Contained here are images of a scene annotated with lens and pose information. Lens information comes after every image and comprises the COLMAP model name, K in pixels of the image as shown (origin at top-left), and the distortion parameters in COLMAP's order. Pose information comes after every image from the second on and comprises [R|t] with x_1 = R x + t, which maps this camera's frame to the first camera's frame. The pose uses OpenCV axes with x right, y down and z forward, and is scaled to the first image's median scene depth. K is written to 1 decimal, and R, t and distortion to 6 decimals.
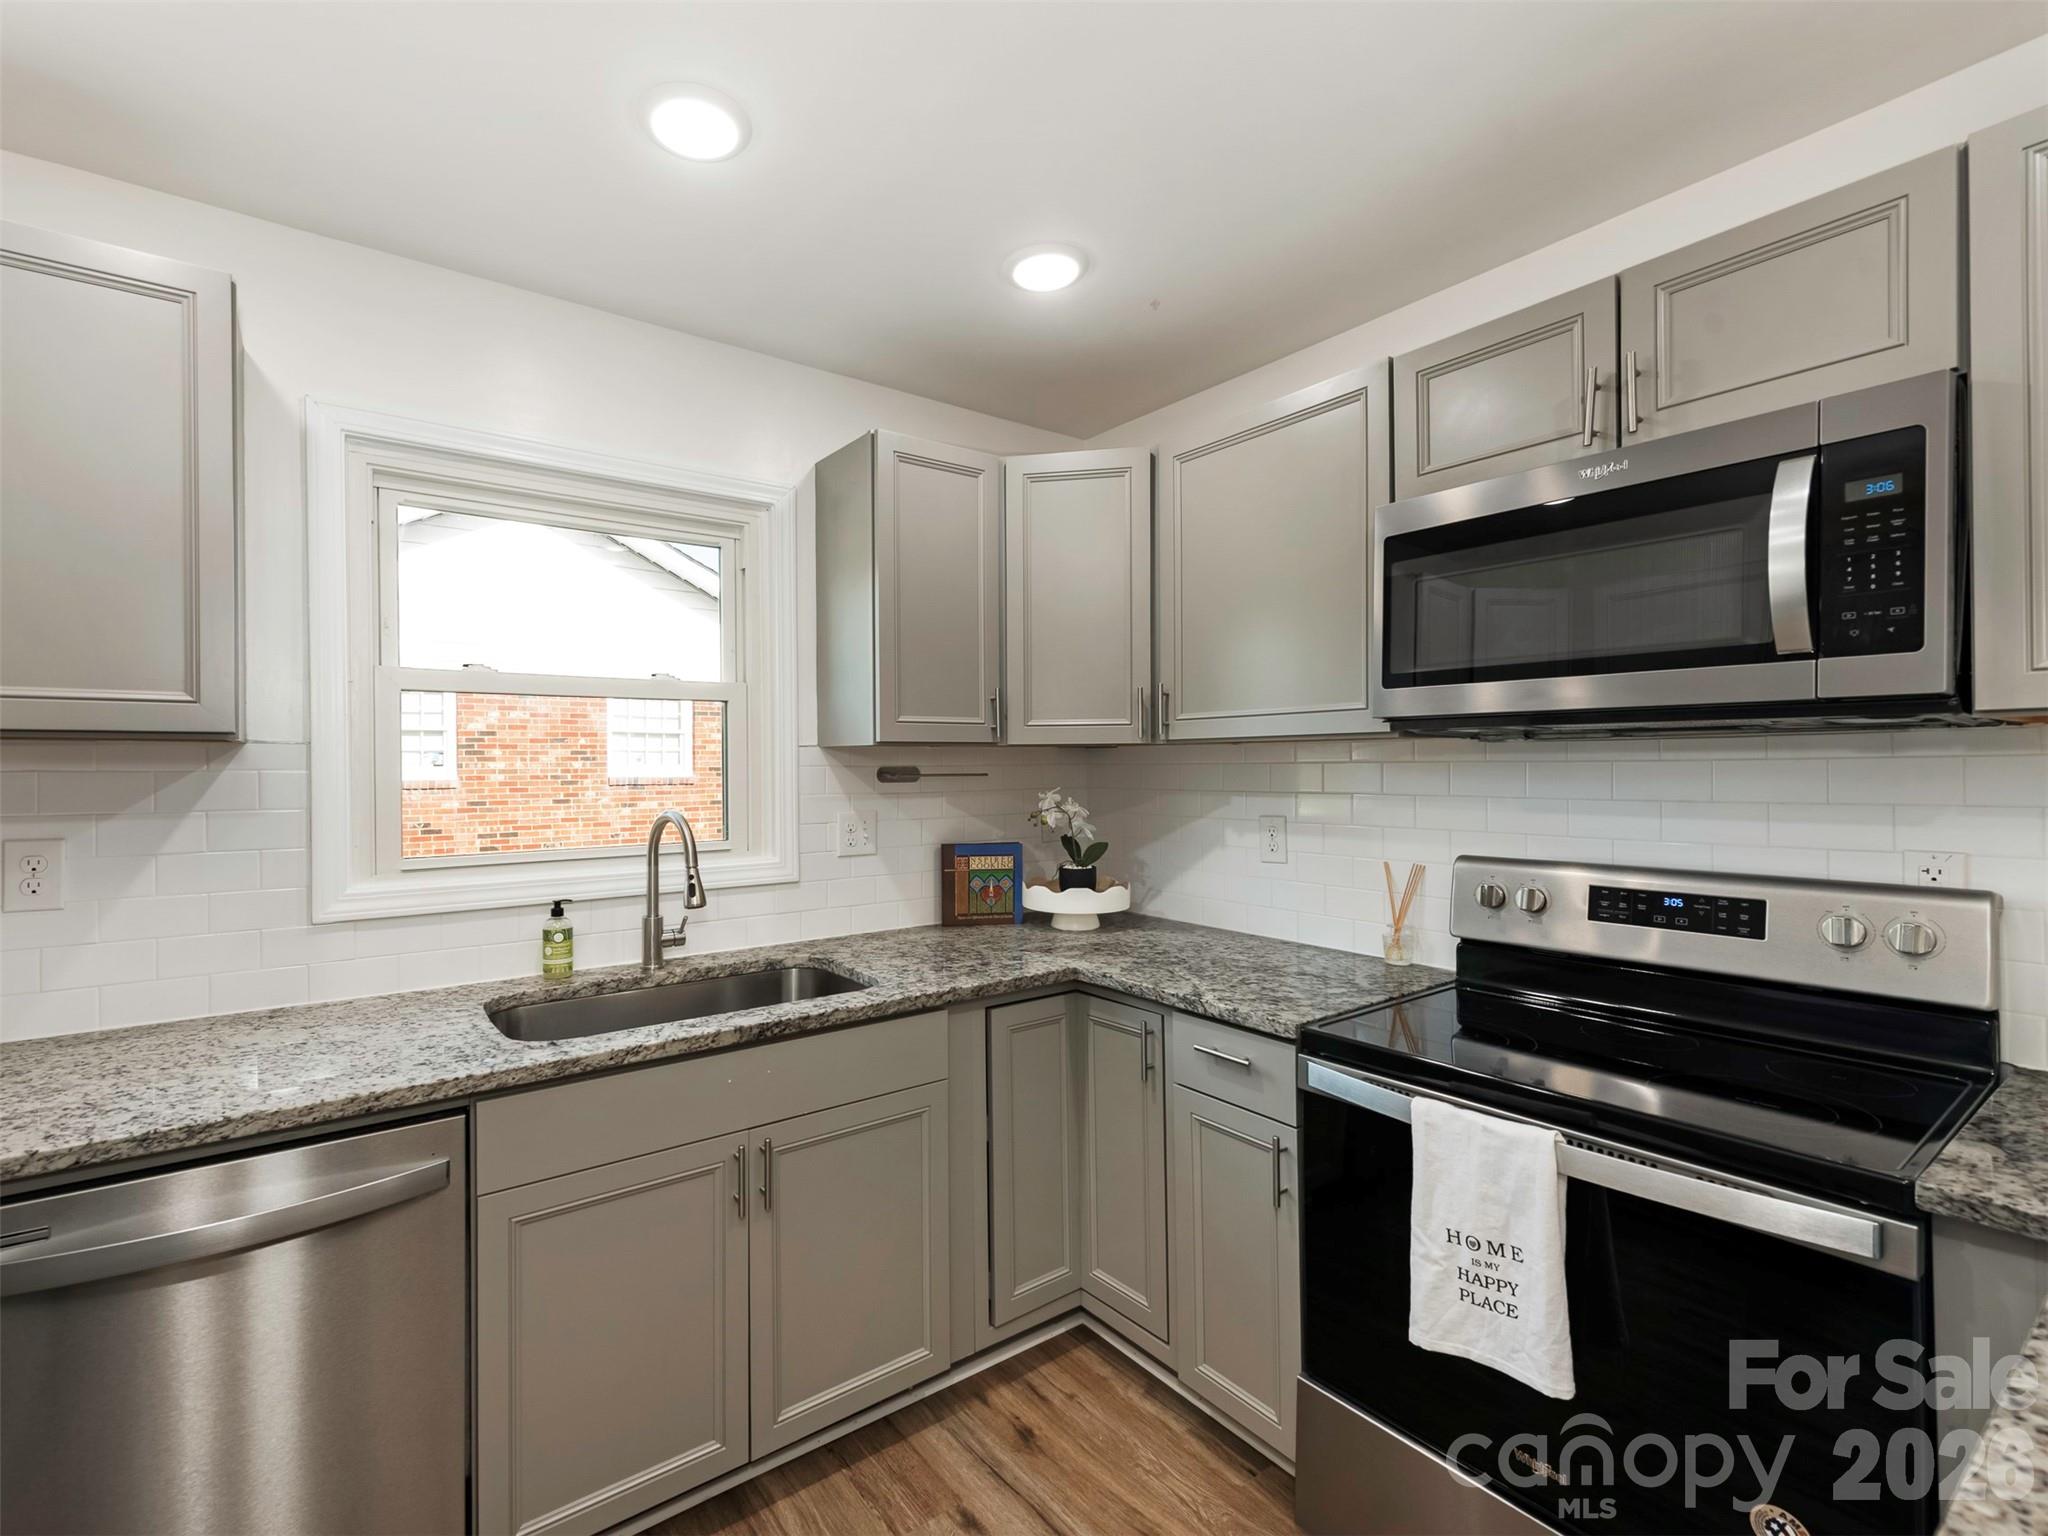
lens RADIAL K [[920.0, 0, 941.0], [0, 920.0, 767.7], [0, 0, 1]] dist [0.017482, -0.006248]
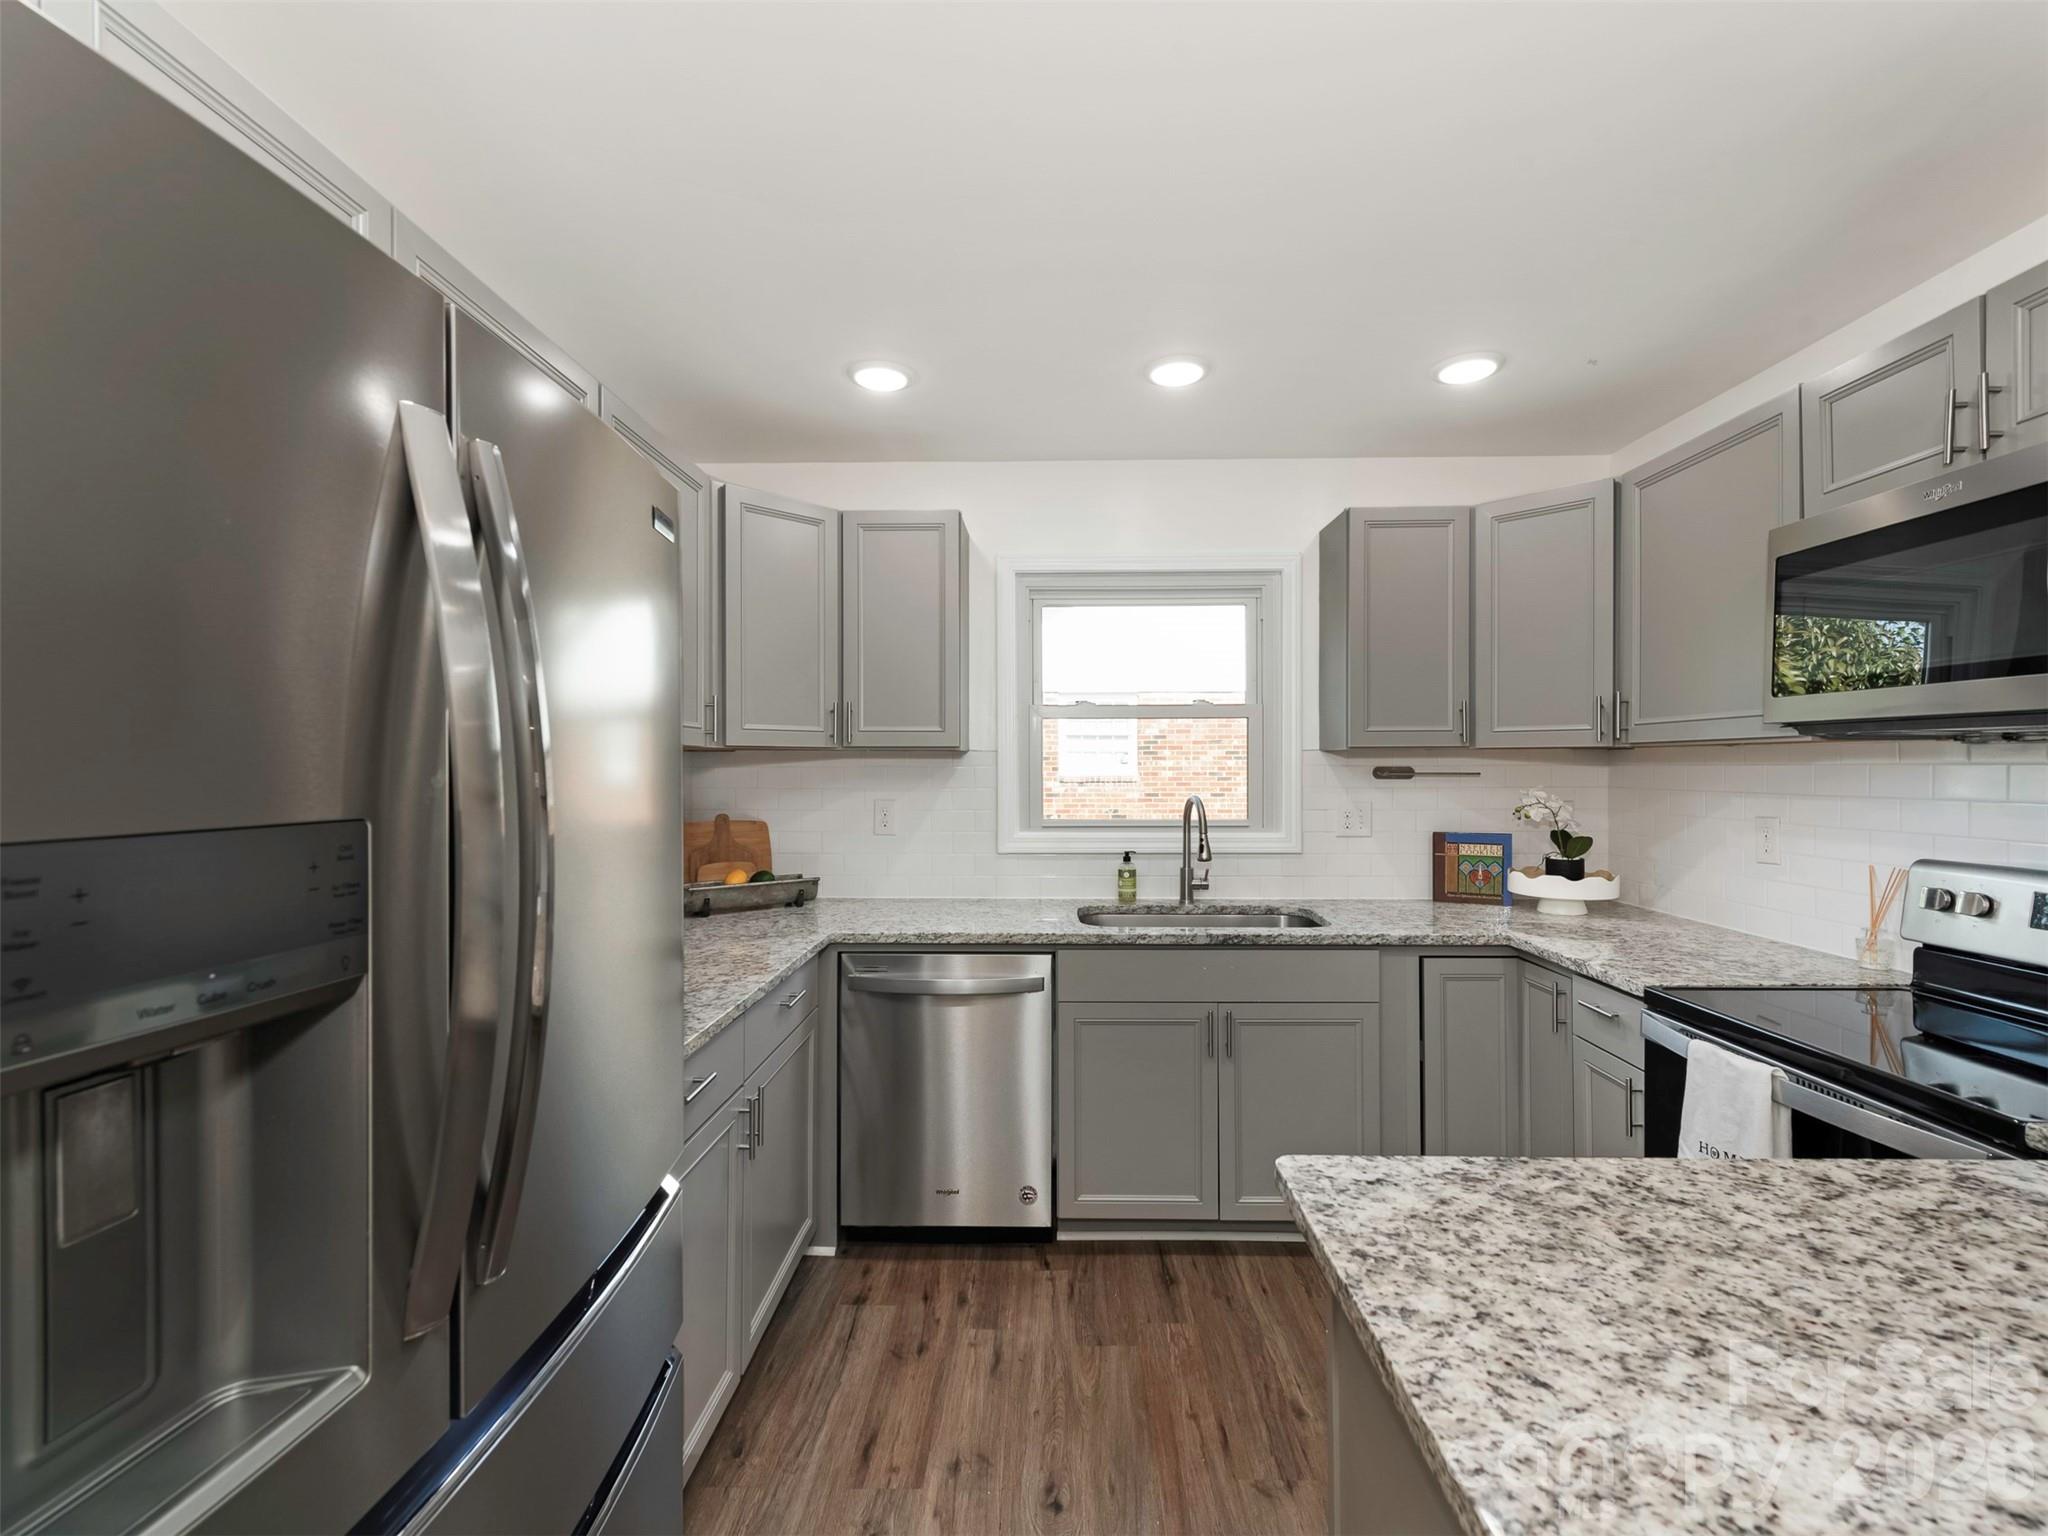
lens RADIAL K [[920.0, 0, 1029.7], [0, 920.0, 784.3], [0, 0, 1]] dist [0.017482, -0.006248]
pose [[0.810851, 0.017318, -0.584996, 0.413570], [-0.005828, 0.999751, 0.021519, -0.000669], [0.585223, -0.014040, 0.810751, -0.402377]]
